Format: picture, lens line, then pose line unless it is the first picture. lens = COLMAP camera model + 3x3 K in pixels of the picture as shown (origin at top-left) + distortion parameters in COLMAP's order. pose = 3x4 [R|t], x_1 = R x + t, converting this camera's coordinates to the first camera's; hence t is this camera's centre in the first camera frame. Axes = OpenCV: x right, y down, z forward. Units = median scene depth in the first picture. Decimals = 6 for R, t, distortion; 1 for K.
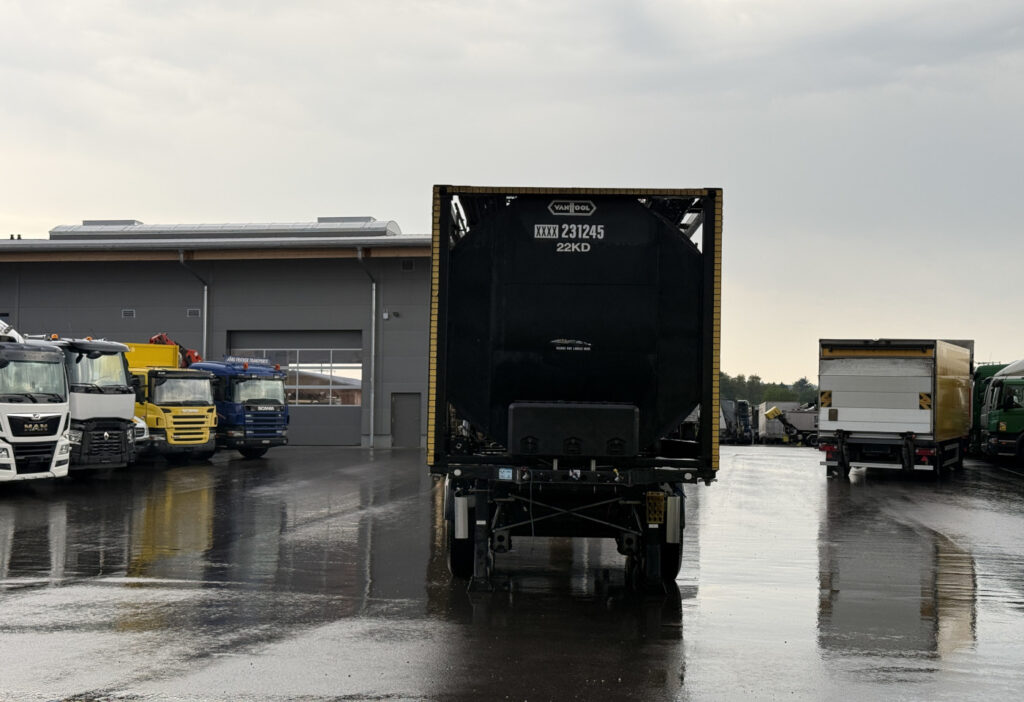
lens RADIAL K [[1434.3, 0, 512.0], [0, 1434.3, 351.0], [0, 0, 1]] dist [0.156482, -0.056711]
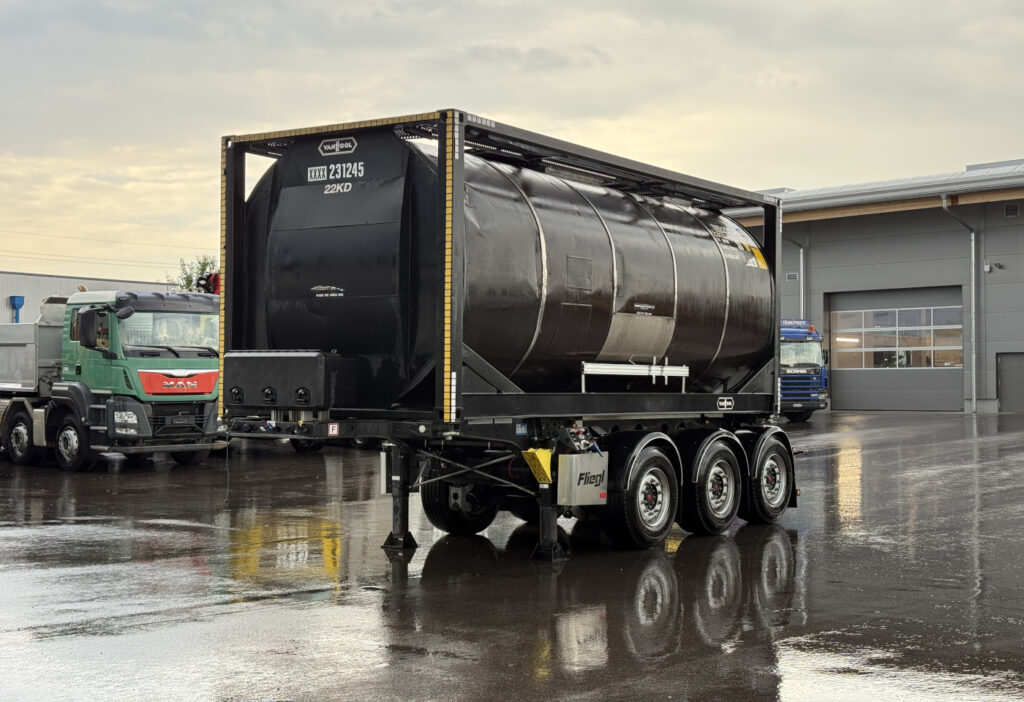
lens RADIAL K [[1434.3, 0, 512.0], [0, 1434.3, 351.0], [0, 0, 1]] dist [0.156482, -0.056711]
pose [[0.837506, -0.024594, -0.545874, 0.654528], [0.036147, 0.999292, 0.010437, 0.029496], [0.545231, -0.028473, 0.837802, 0.261455]]
